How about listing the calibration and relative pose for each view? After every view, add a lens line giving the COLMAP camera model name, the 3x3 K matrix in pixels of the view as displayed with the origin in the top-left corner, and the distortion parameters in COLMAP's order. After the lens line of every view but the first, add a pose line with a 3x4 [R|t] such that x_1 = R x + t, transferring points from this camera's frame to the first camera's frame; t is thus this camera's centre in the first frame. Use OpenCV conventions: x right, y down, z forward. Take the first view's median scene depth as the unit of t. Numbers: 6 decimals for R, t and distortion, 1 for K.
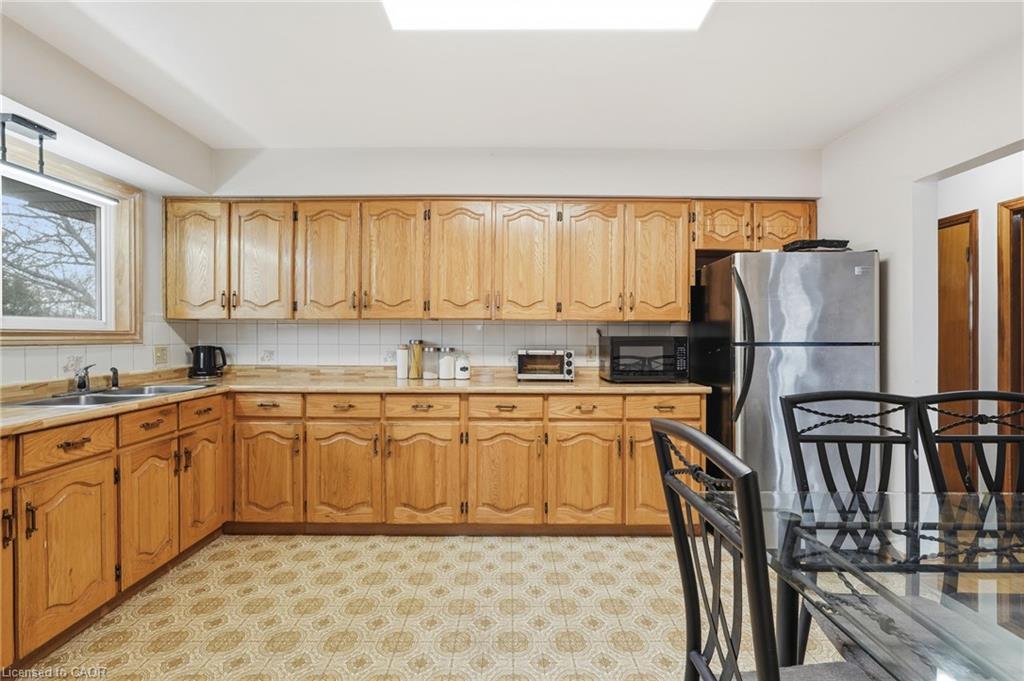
lens RADIAL K [[445.4, 0, 512.0], [0, 445.4, 340.5], [0, 0, 1]] dist [-0.005256, -0.000199]
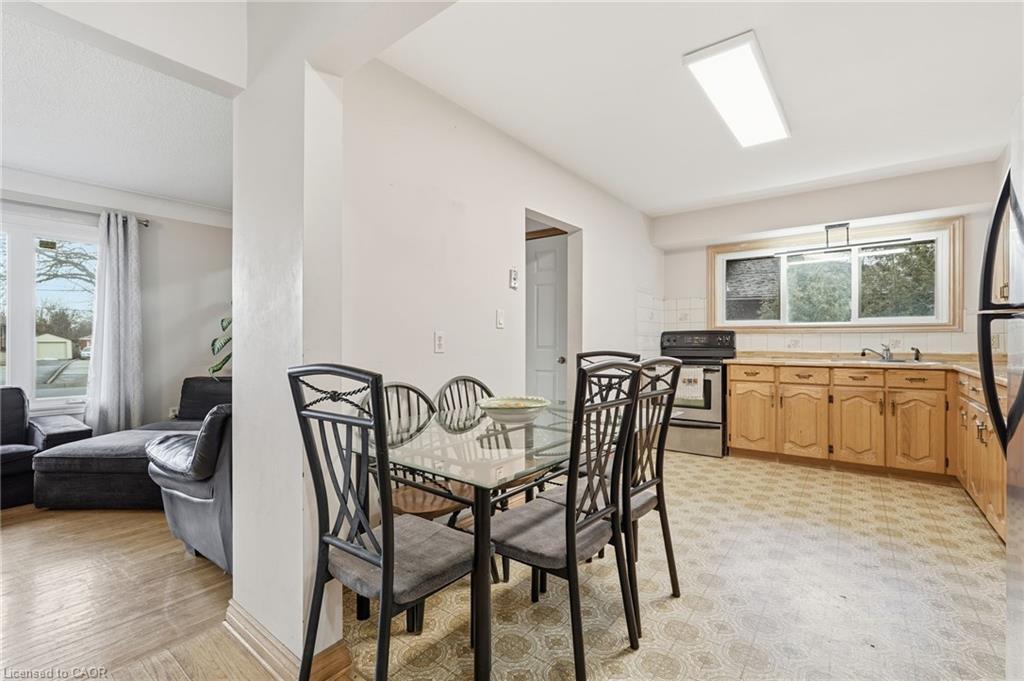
lens RADIAL K [[454.4, 0, 512.0], [0, 454.4, 340.5], [0, 0, 1]] dist [-0.008491, 0.000620]
pose [[-0.604246, 0.000269, -0.796798, 1.088830], [-0.005475, 0.999975, 0.004490, 0.034309], [0.796779, 0.007075, -0.604229, 0.768037]]
